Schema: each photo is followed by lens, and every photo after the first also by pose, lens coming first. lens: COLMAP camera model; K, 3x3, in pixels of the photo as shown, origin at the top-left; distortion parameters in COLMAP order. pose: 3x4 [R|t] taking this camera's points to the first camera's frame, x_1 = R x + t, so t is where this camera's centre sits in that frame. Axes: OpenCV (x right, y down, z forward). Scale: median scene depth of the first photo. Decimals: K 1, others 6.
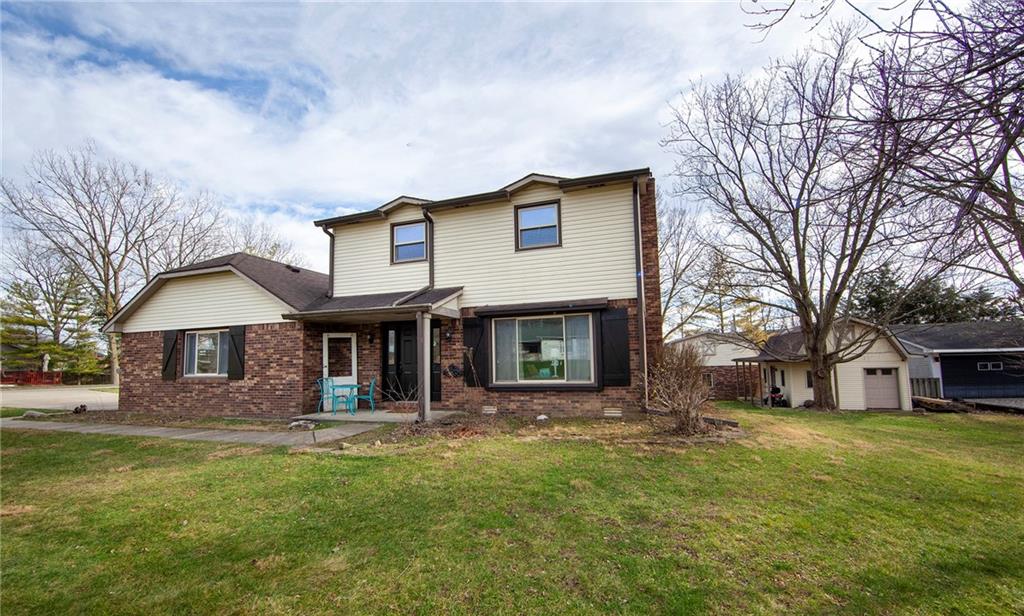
lens RADIAL K [[413.2, 0, 512.6], [0, 413.2, 319.9], [0, 0, 1]] dist [0.000722, 0.000032]
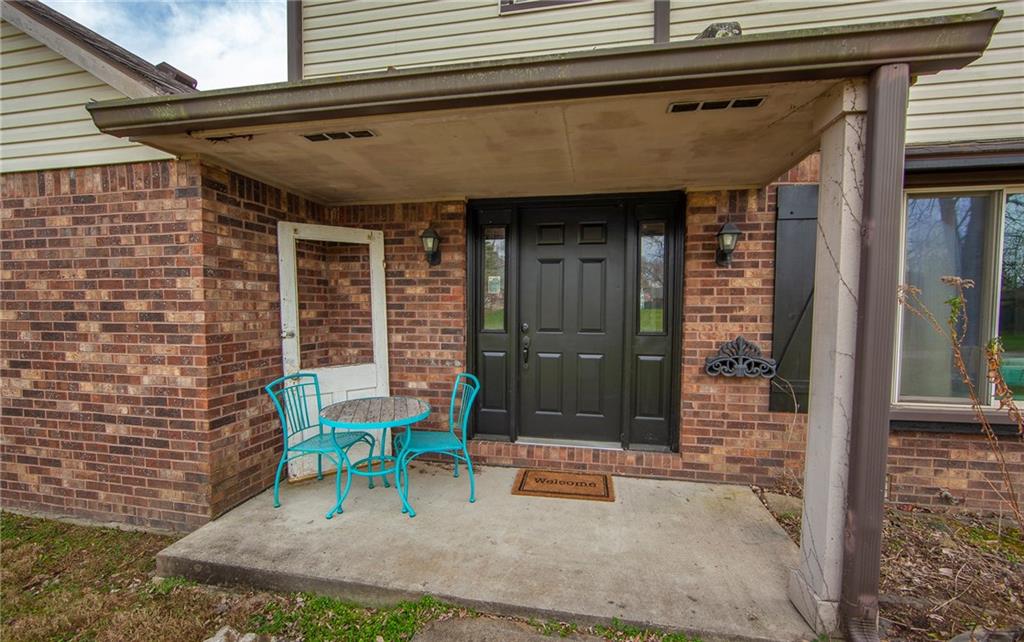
lens RADIAL K [[426.3, 0, 512.0], [0, 426.3, 321.0], [0, 0, 1]] dist [-0.004303, -0.000145]
pose [[0.991299, 0.022560, 0.129684, -0.340831], [-0.038430, 0.991883, 0.121211, 0.060871], [-0.125897, -0.125140, 0.984119, 0.691489]]
